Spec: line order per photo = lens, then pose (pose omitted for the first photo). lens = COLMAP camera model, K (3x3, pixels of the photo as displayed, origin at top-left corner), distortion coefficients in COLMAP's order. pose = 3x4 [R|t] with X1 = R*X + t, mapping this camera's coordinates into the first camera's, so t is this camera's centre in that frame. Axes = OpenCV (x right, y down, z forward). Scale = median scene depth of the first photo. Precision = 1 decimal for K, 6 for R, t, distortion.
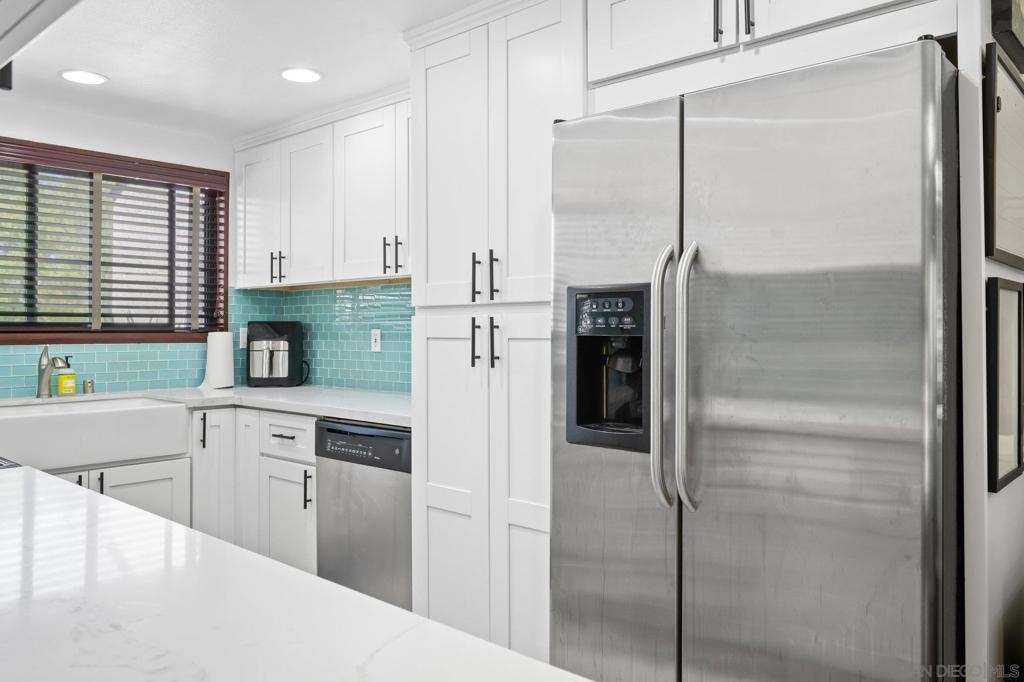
lens RADIAL K [[778.6, 0, 510.7], [0, 778.6, 316.7], [0, 0, 1]] dist [0.003943, 0.002371]
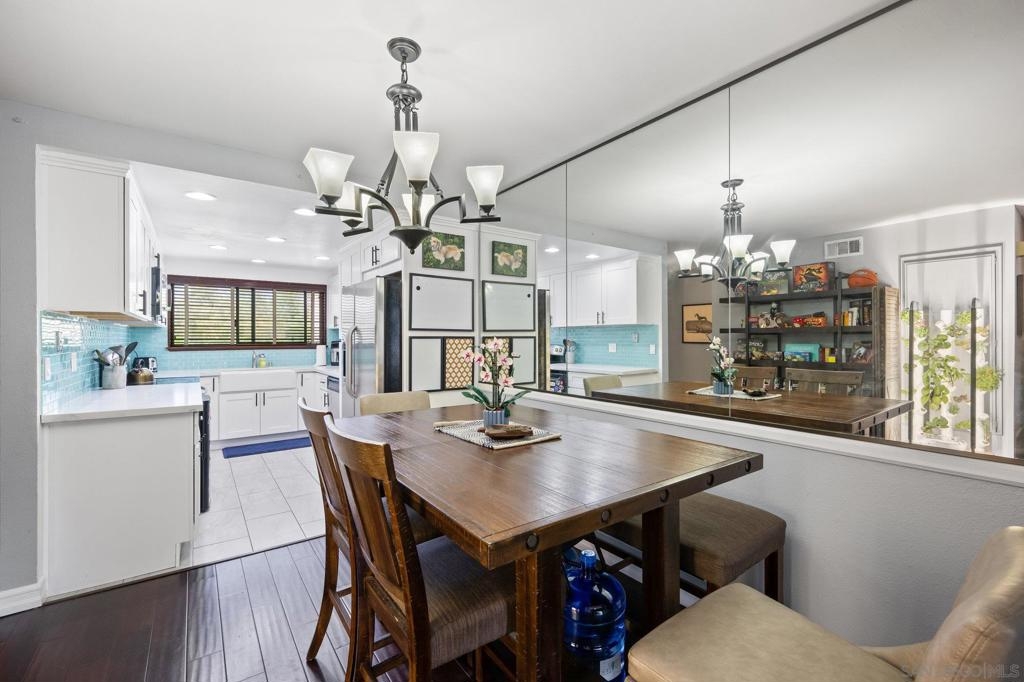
lens RADIAL K [[439.1, 0, 511.4], [0, 439.1, 341.0], [0, 0, 1]] dist [-0.001975, 0.000438]
pose [[0.977892, 0.002233, -0.209098, 0.621686], [0.002812, 0.999712, 0.023828, -0.030477], [0.209091, -0.023889, 0.977604, -0.370986]]
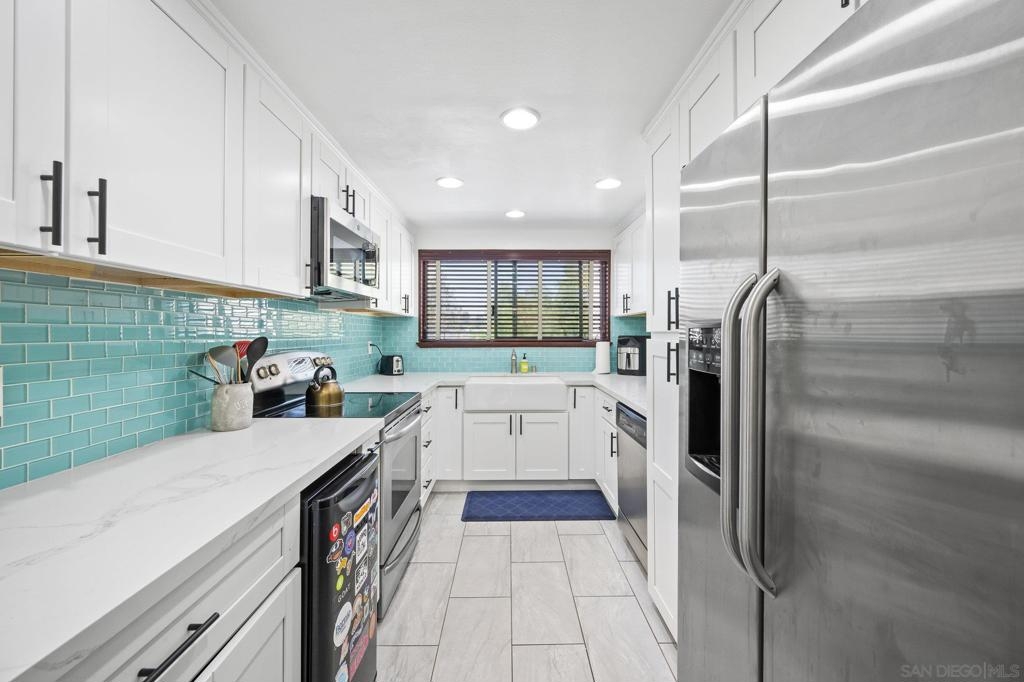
lens RADIAL K [[396.6, 0, 516.2], [0, 396.6, 338.0], [0, 0, 1]] dist [-0.001590, 0.000090]
pose [[0.685119, 0.010444, -0.728356, 0.154274], [0.012783, 0.999571, 0.026357, -0.015886], [0.728319, -0.027368, 0.684691, 0.253068]]
